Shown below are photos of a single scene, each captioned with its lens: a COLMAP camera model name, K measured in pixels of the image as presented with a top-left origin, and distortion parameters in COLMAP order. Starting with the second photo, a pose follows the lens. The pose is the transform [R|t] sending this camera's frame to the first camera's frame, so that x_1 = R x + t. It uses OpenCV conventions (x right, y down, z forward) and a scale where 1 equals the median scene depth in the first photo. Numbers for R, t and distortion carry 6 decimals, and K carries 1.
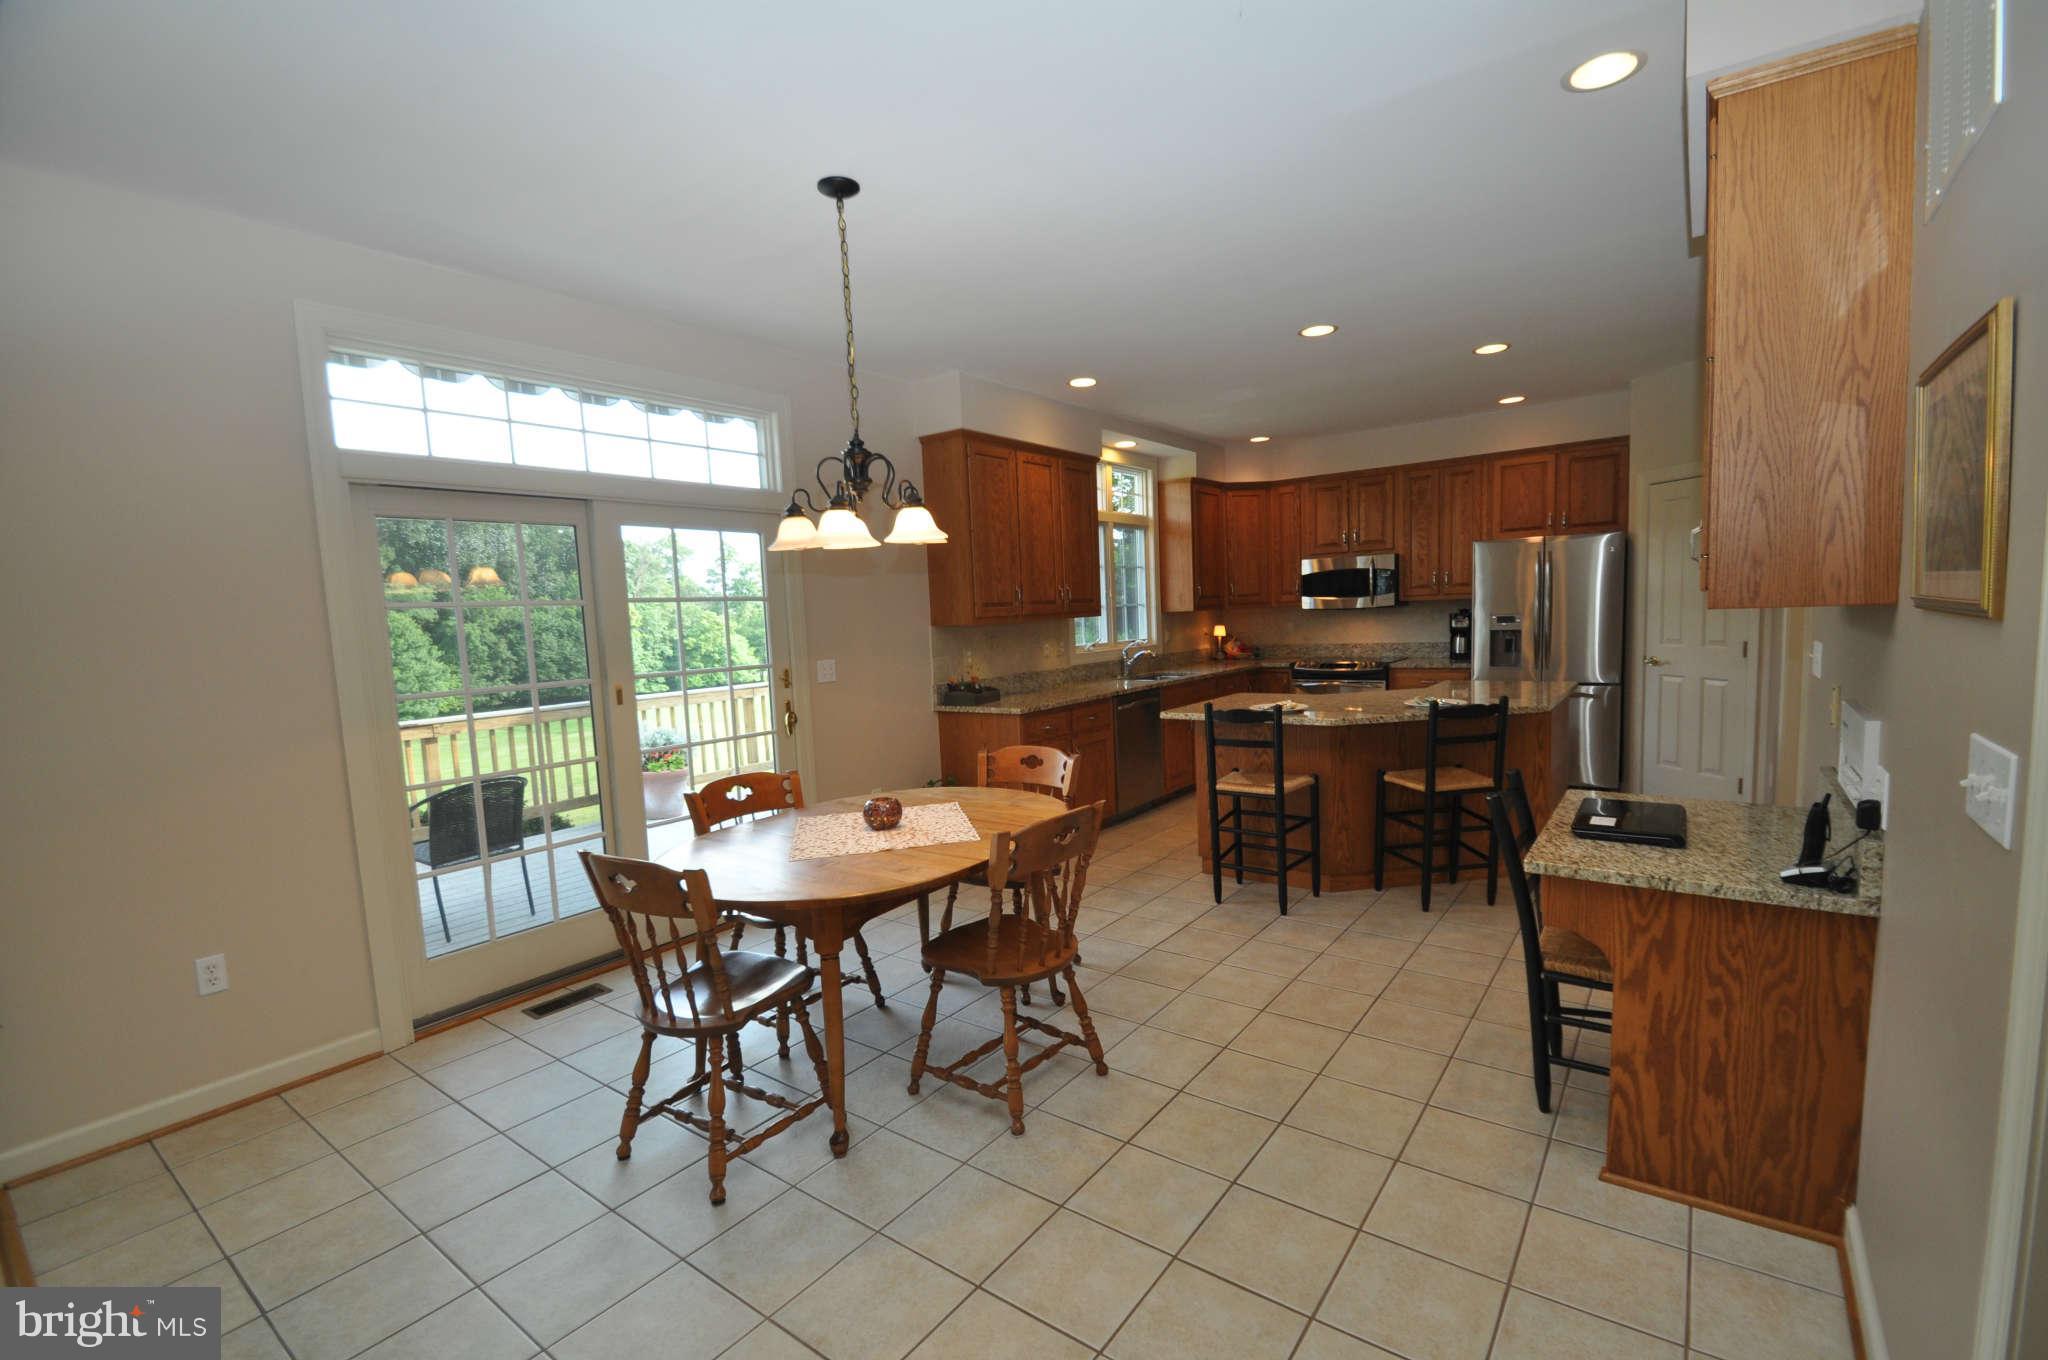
lens RADIAL K [[907.1, 0, 1022.8], [0, 907.1, 708.9], [0, 0, 1]] dist [-0.002251, -0.000296]
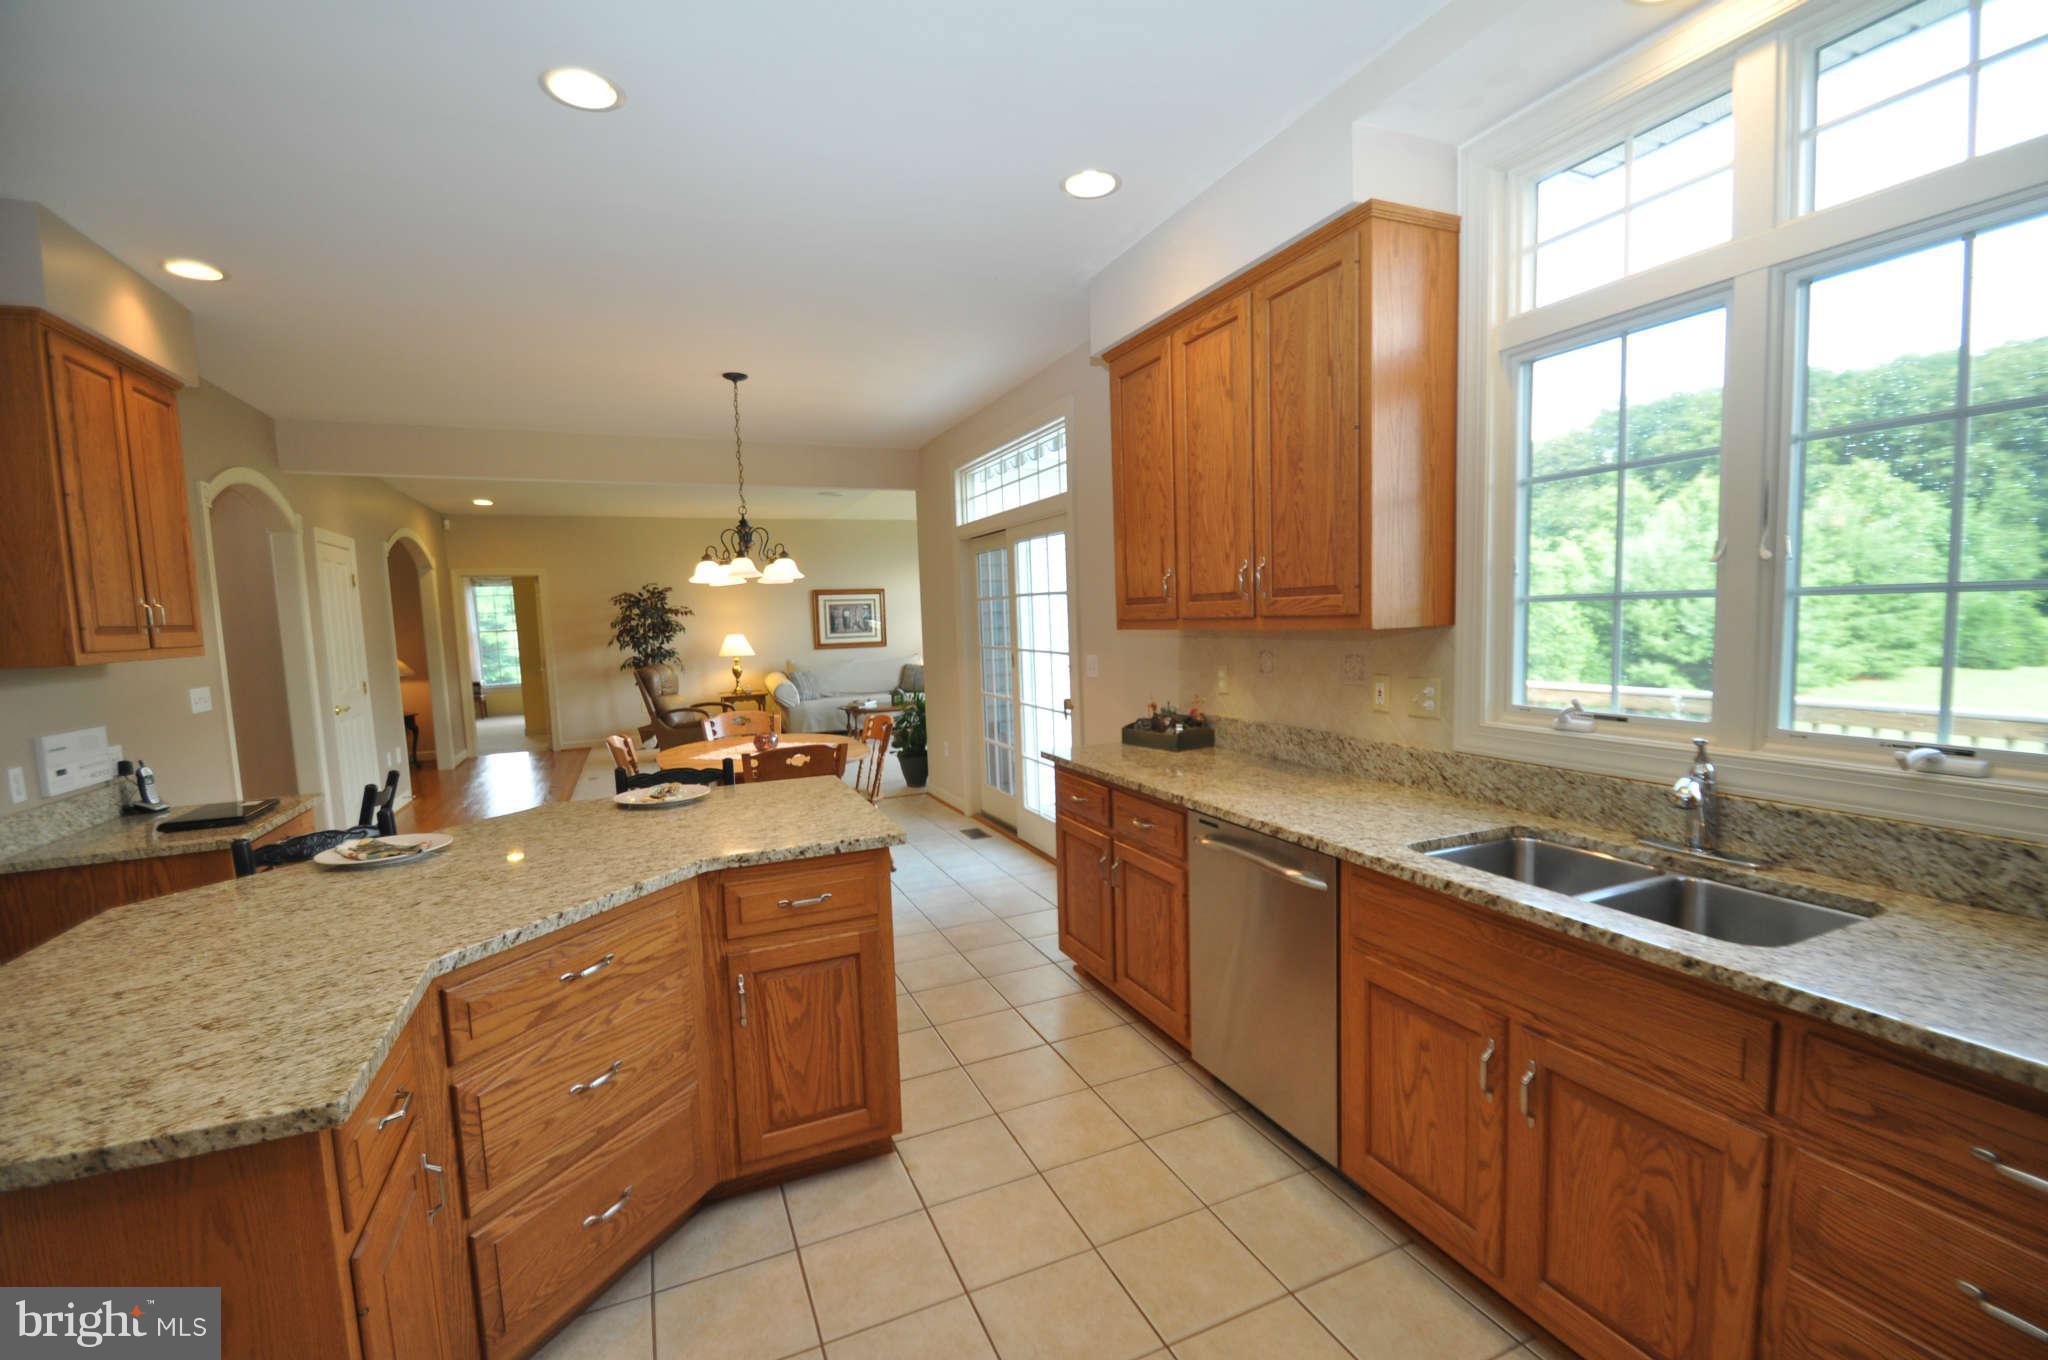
lens RADIAL K [[907.1, 0, 1072.0], [0, 907.1, 706.1], [0, 0, 1]] dist [-0.002251, -0.000296]
pose [[-0.468627, 0.149541, -0.870647, 0.420011], [-0.042206, 0.980653, 0.191153, -0.120416], [0.882387, 0.126325, -0.453249, 0.928816]]
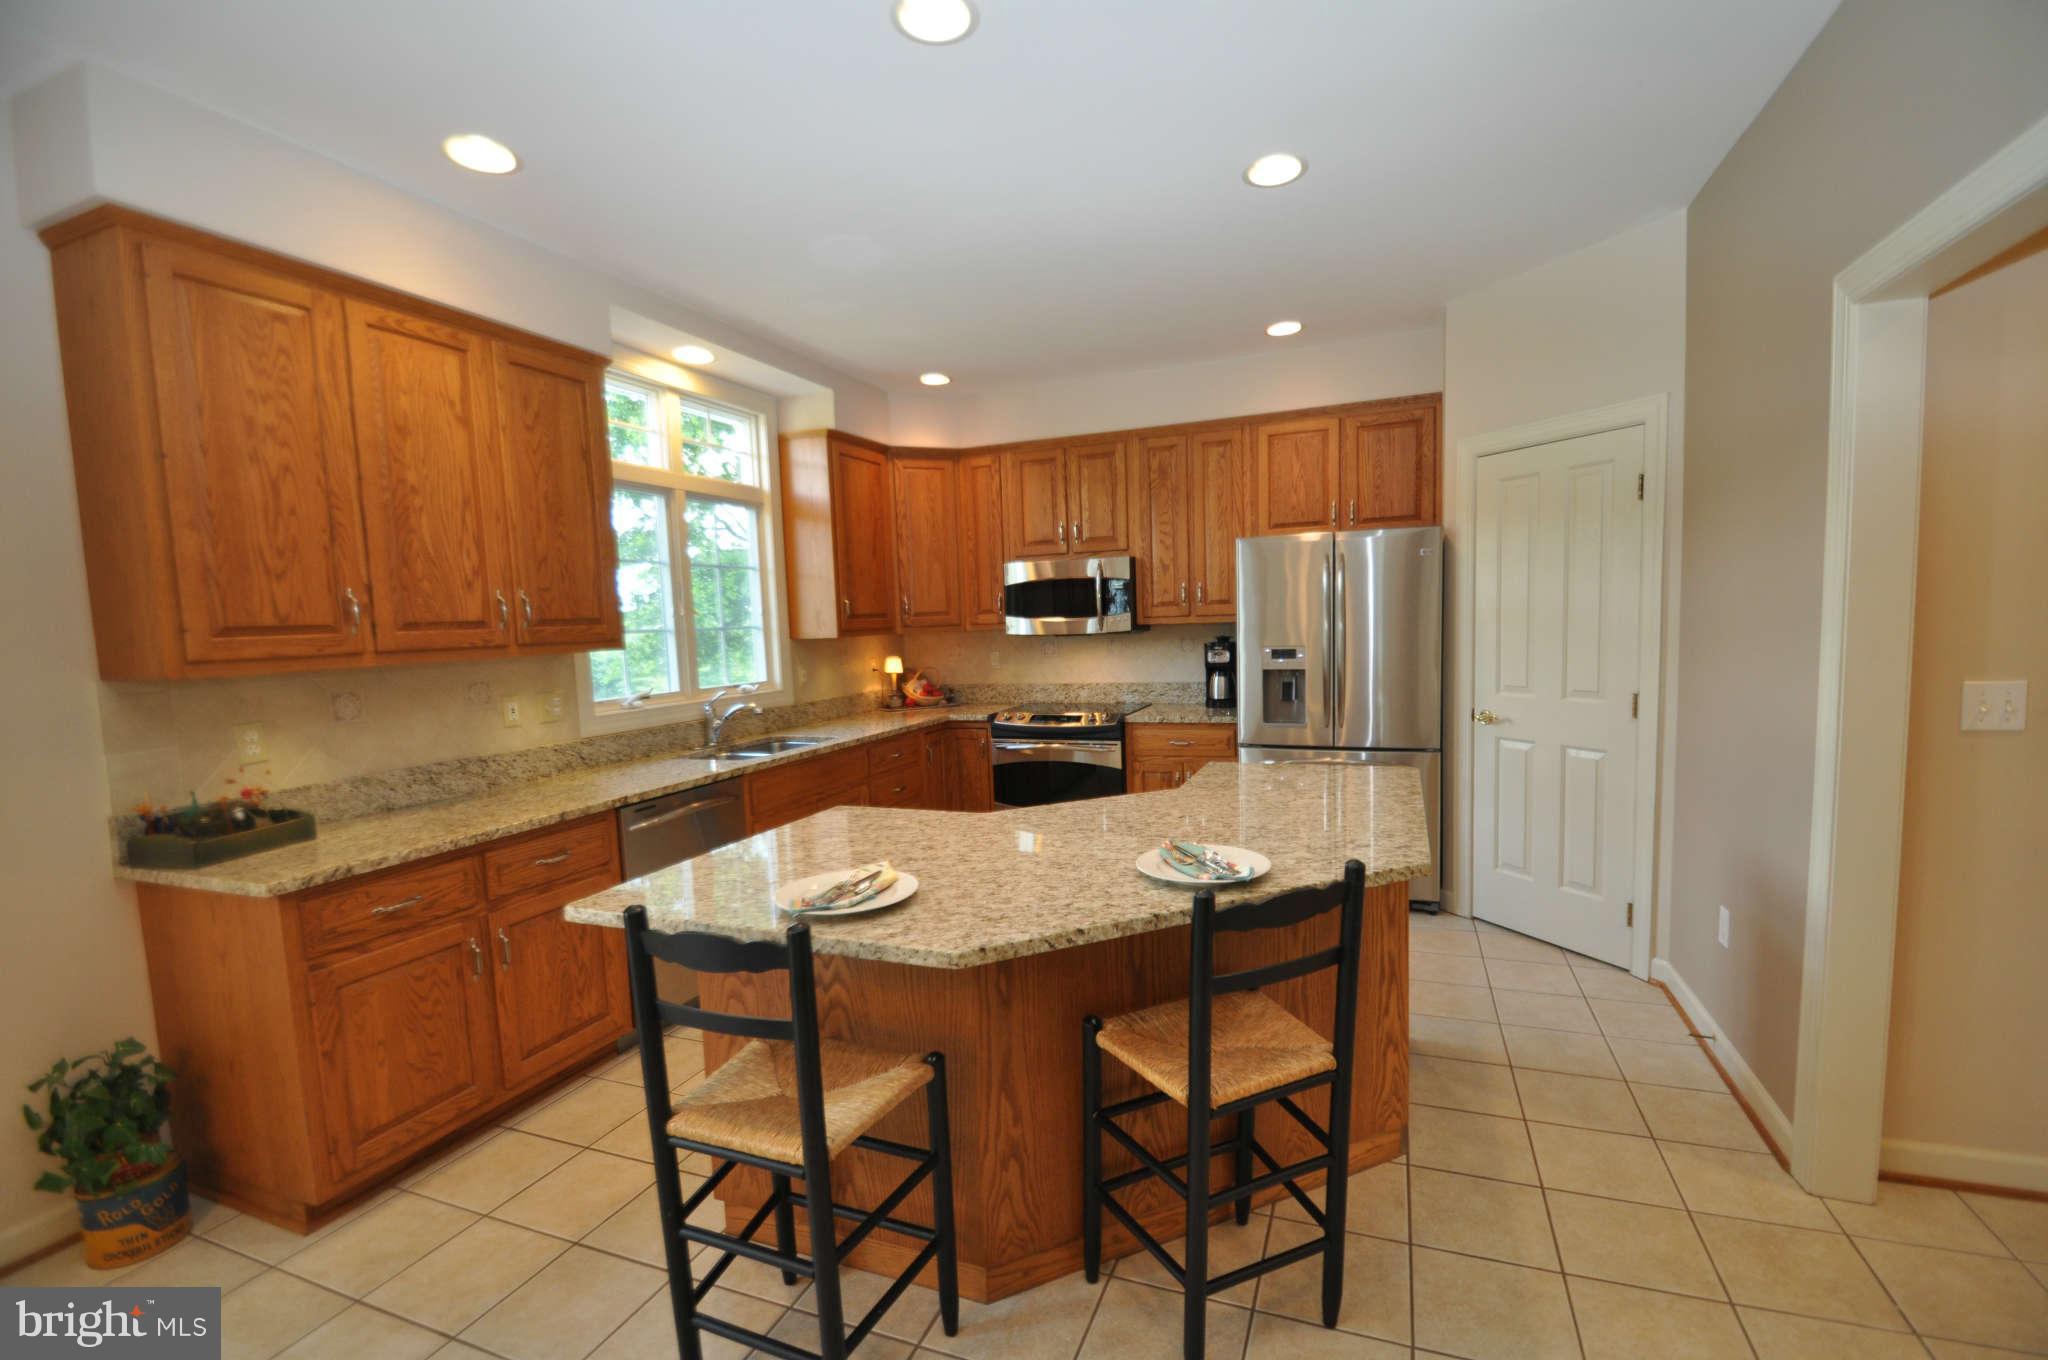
lens RADIAL K [[907.1, 0, 1025.0], [0, 907.1, 697.9], [0, 0, 1]] dist [-0.002251, -0.000296]
pose [[0.967284, -0.013139, 0.253356, 0.157868], [0.020740, 0.999411, -0.027355, -0.046212], [-0.252847, 0.031715, 0.966986, 0.357906]]
